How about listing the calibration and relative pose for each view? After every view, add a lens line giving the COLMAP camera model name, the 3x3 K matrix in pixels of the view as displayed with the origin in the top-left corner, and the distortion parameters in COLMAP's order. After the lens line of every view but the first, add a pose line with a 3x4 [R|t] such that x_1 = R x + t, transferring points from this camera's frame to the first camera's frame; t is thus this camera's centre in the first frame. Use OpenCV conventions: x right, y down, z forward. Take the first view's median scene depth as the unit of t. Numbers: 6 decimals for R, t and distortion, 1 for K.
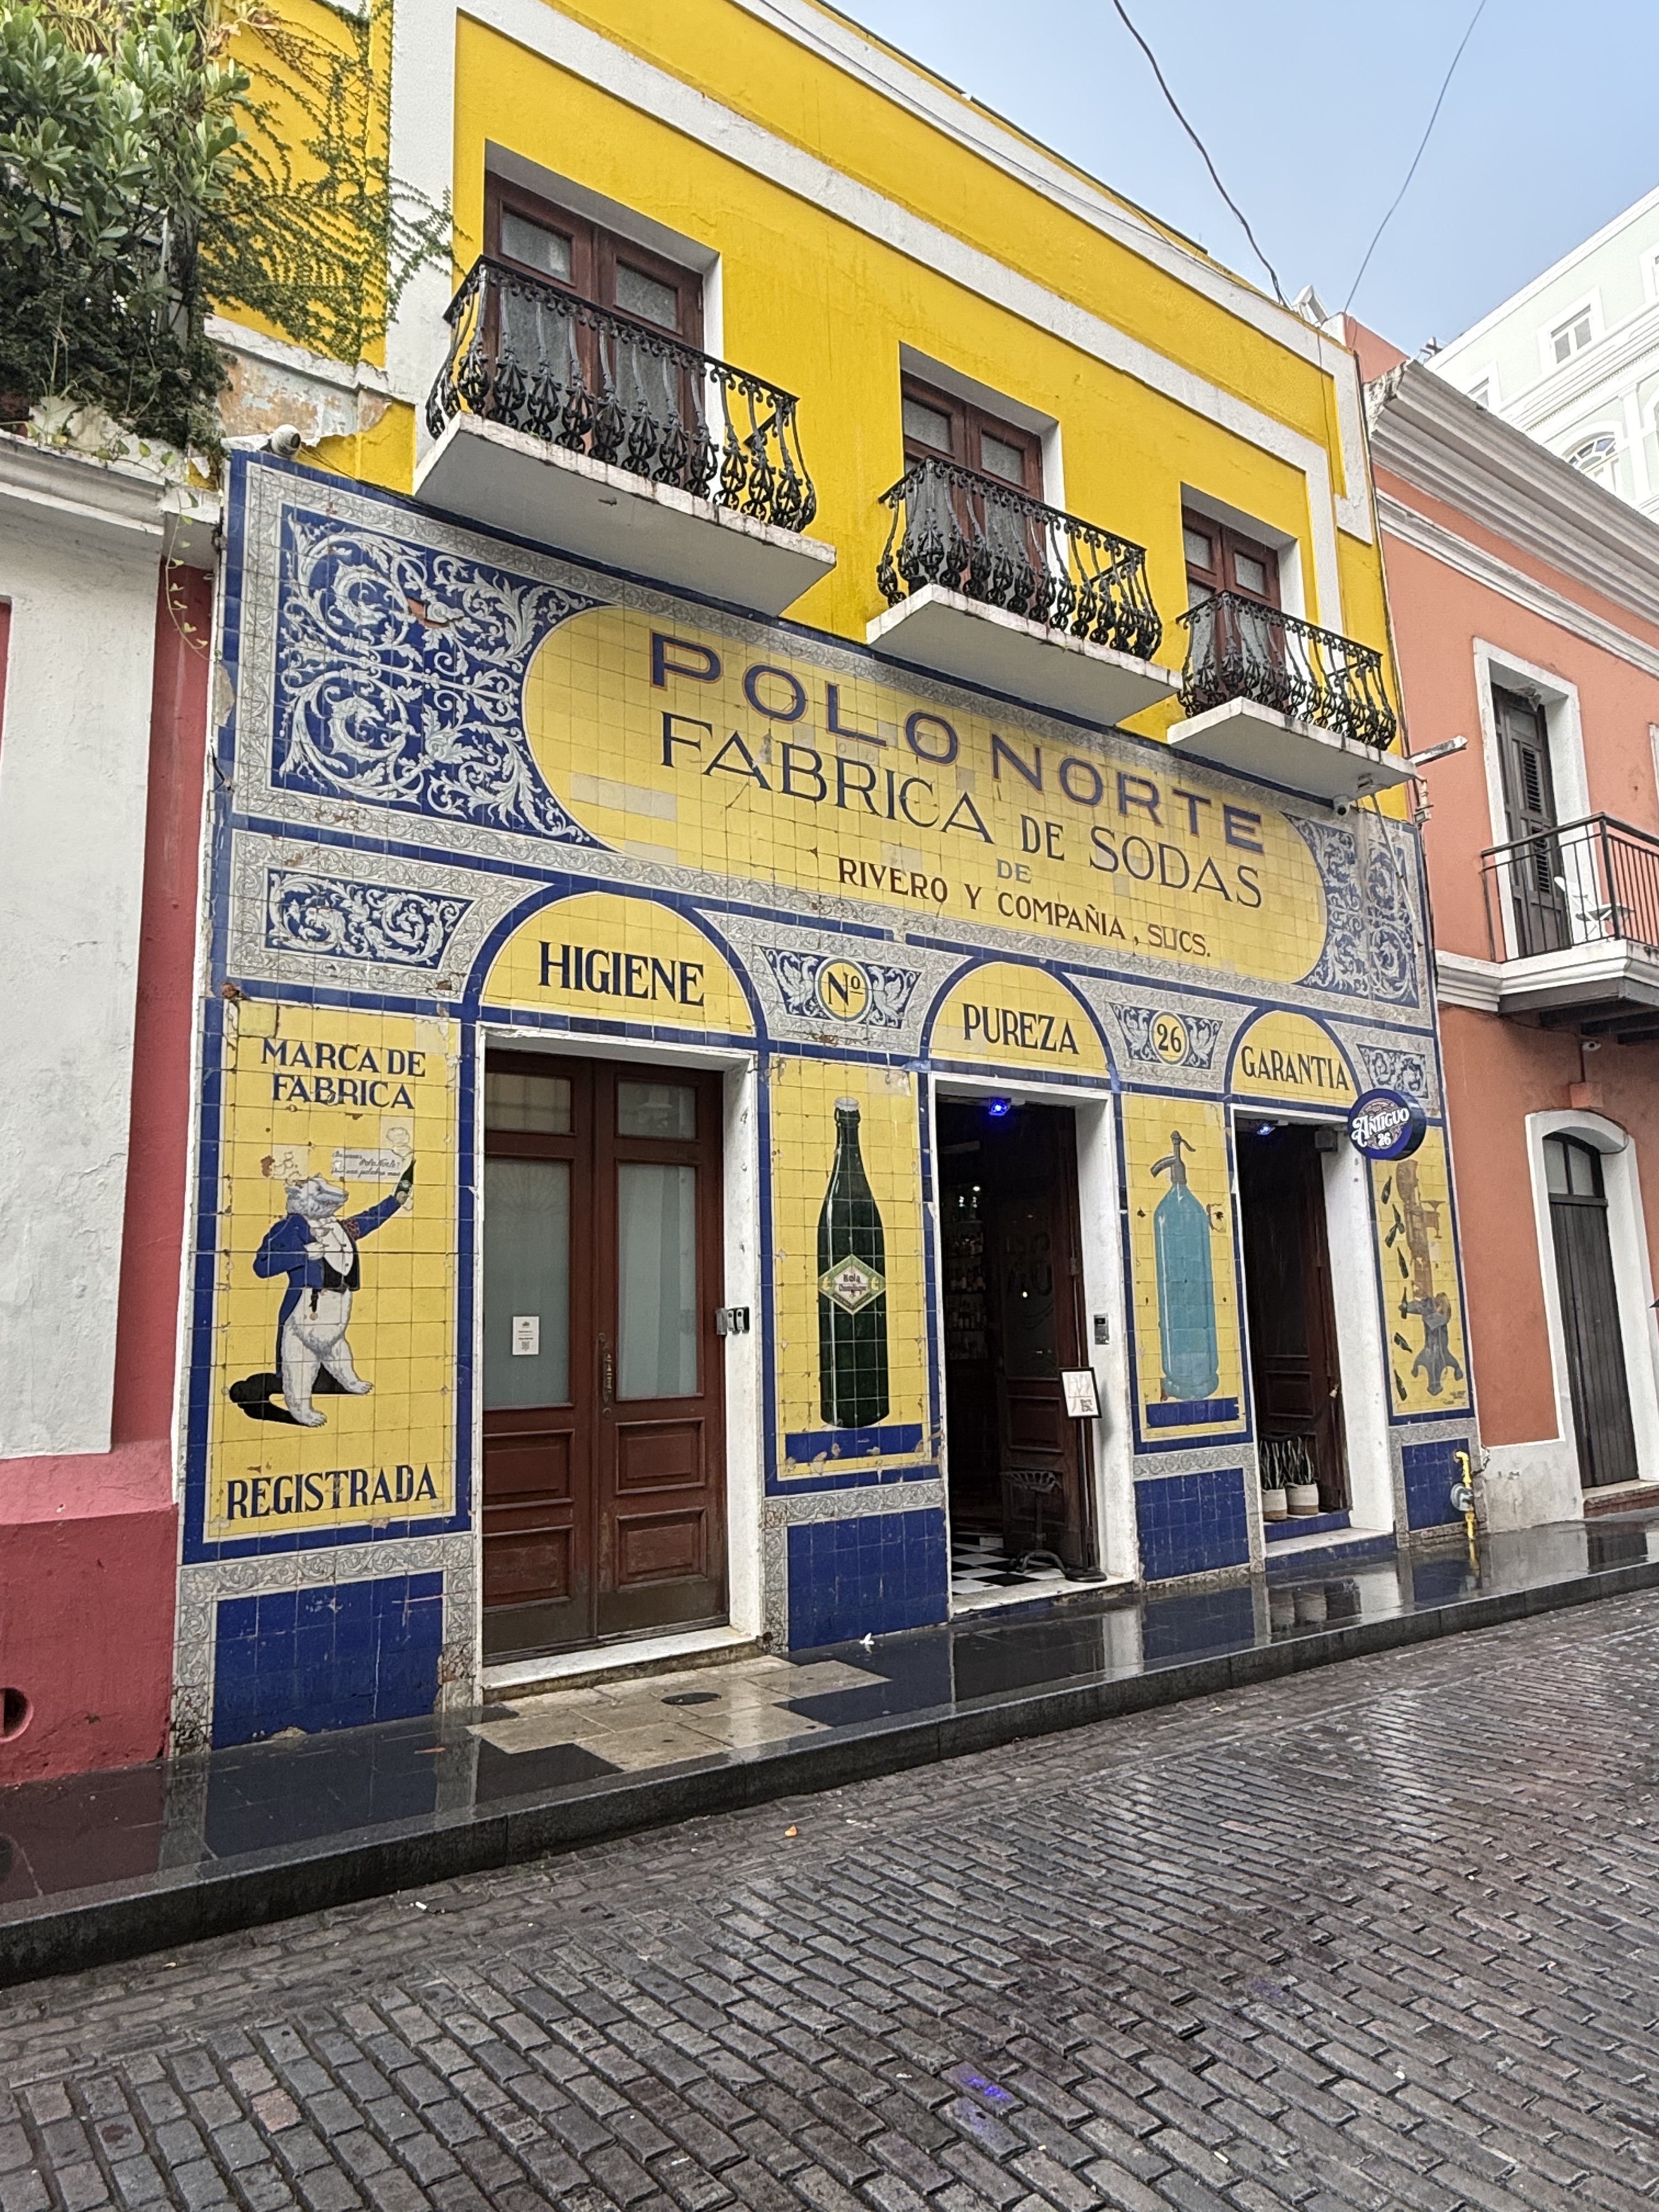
lens RADIAL K [[1403.7, 0, 829.5], [0, 1403.7, 1117.4], [0, 0, 1]] dist [0.002725, 0.002206]
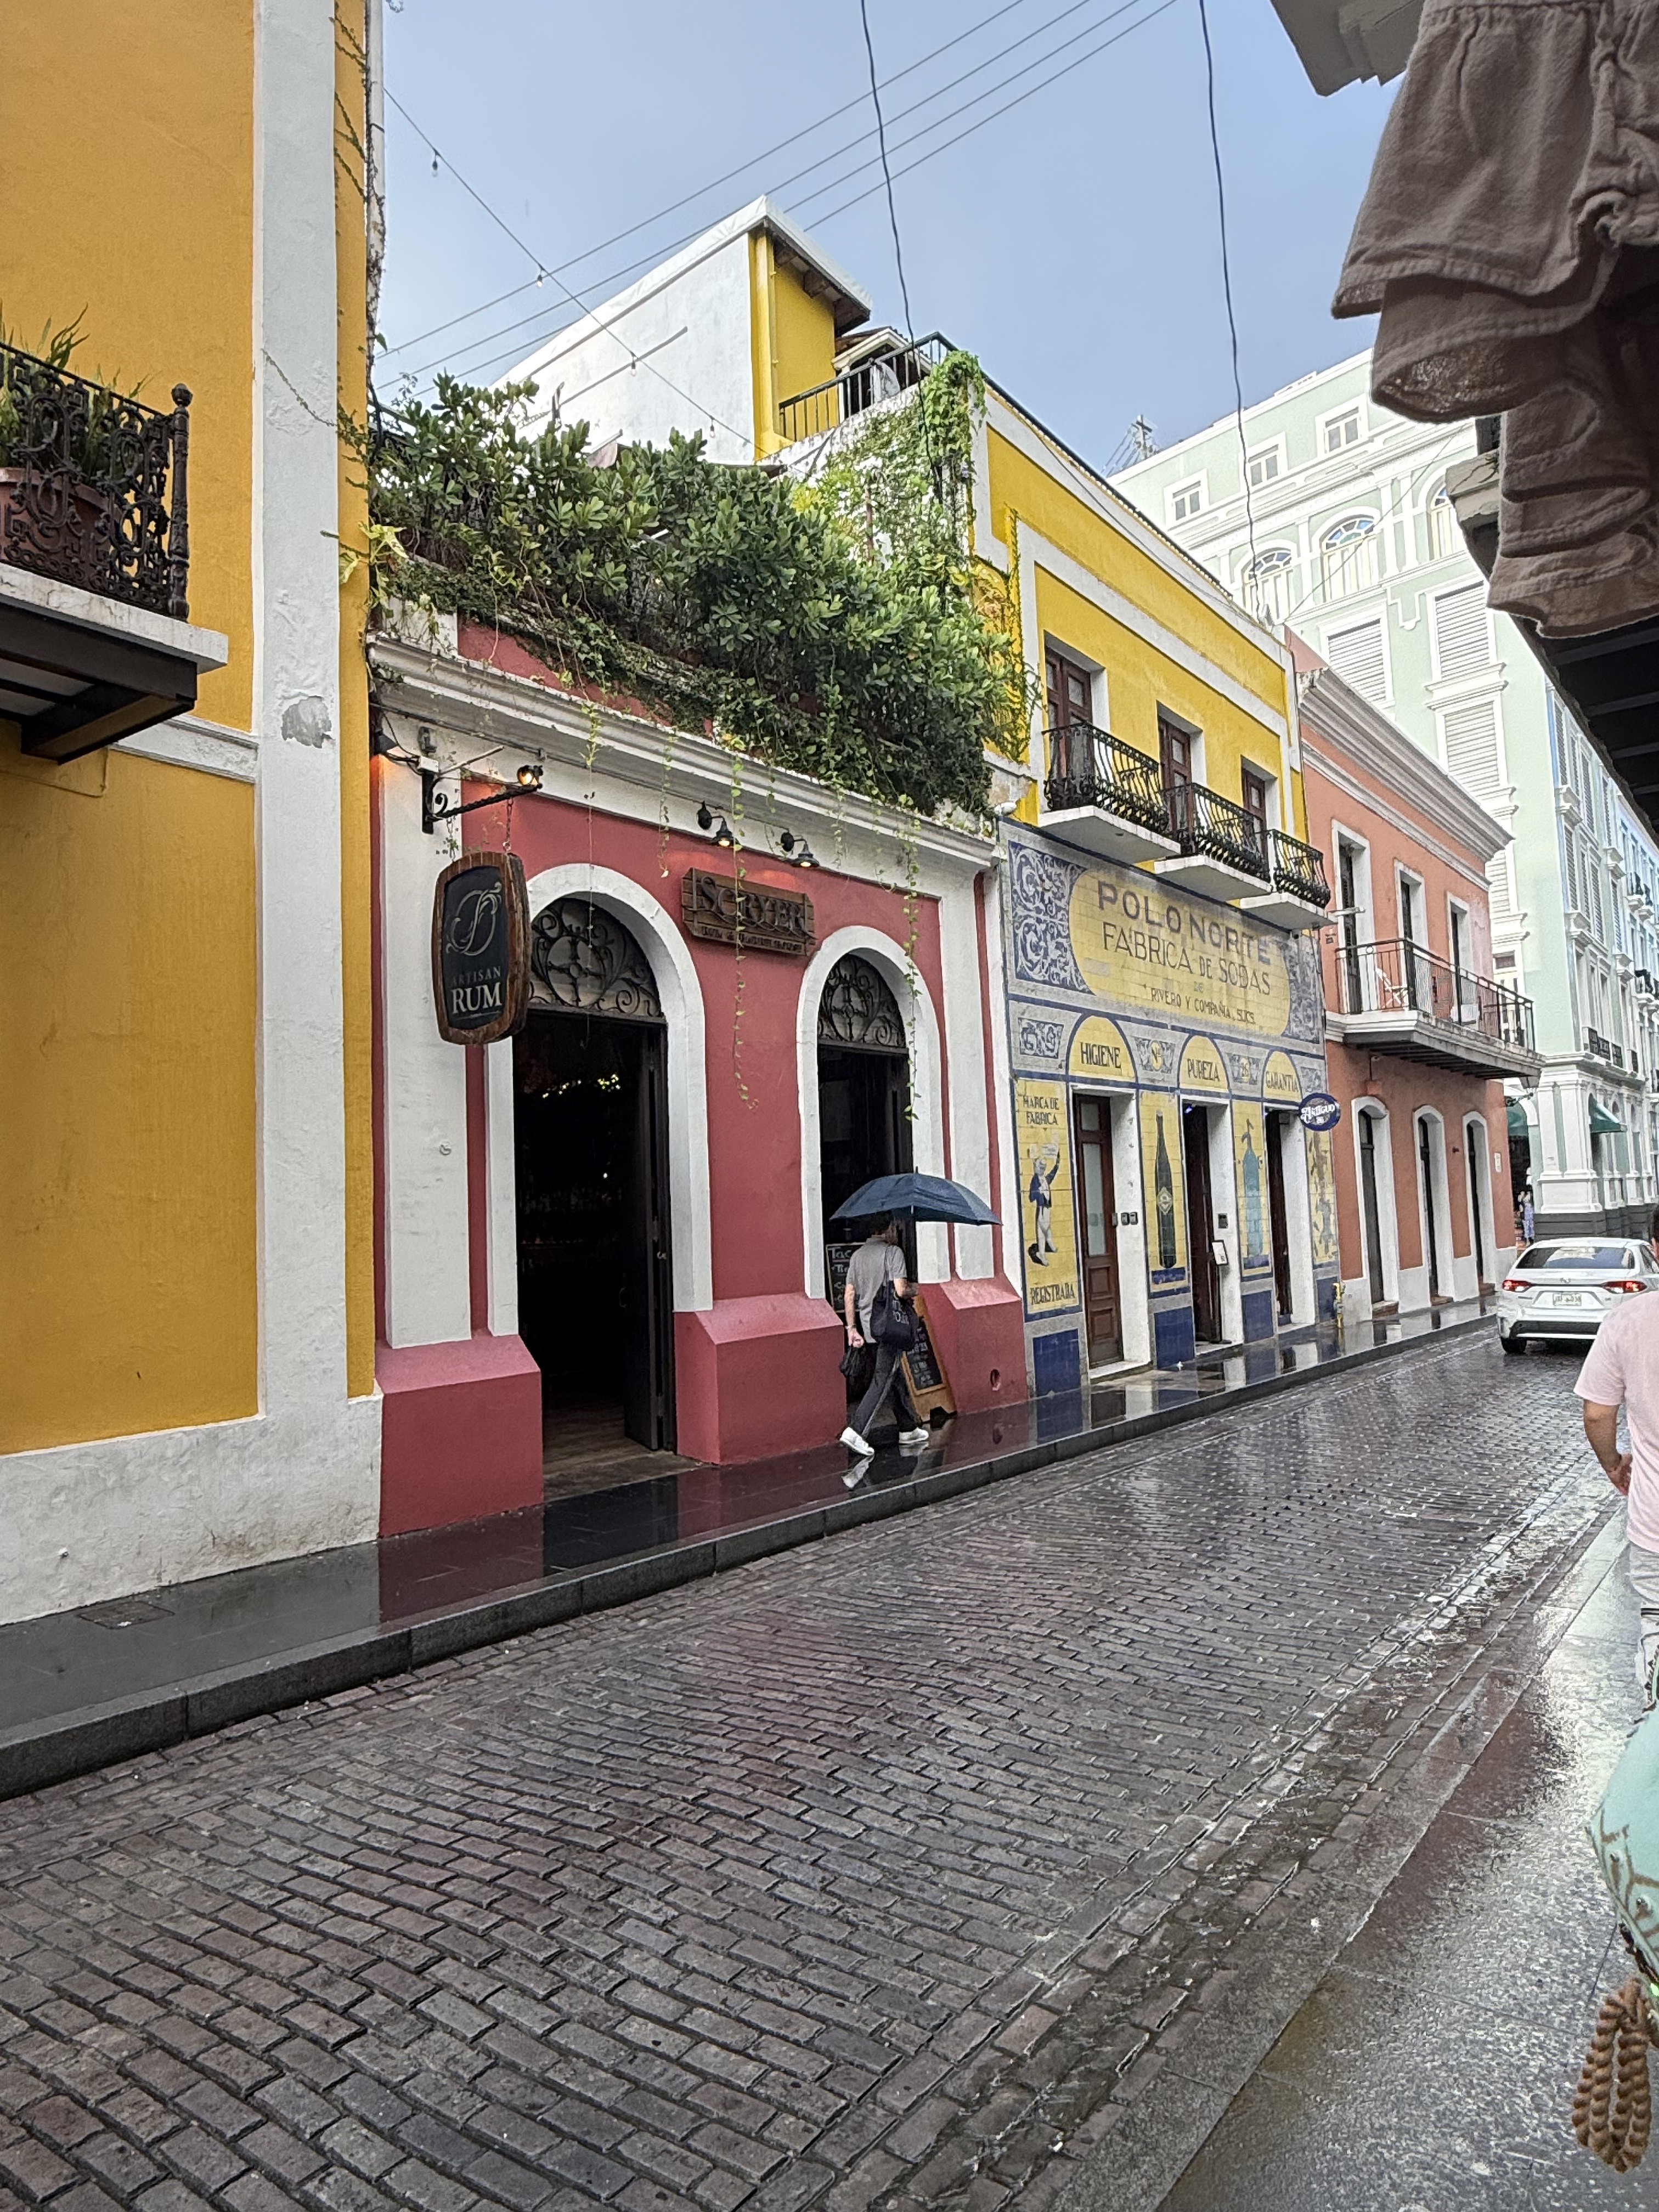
lens RADIAL K [[1403.7, 0, 837.1], [0, 1403.7, 1103.7], [0, 0, 1]] dist [0.002725, 0.002206]
pose [[0.955145, 0.018916, 0.295533, -1.083241], [-0.039900, 0.997078, 0.065135, -0.143136], [-0.293438, -0.074005, 0.953109, -0.844683]]
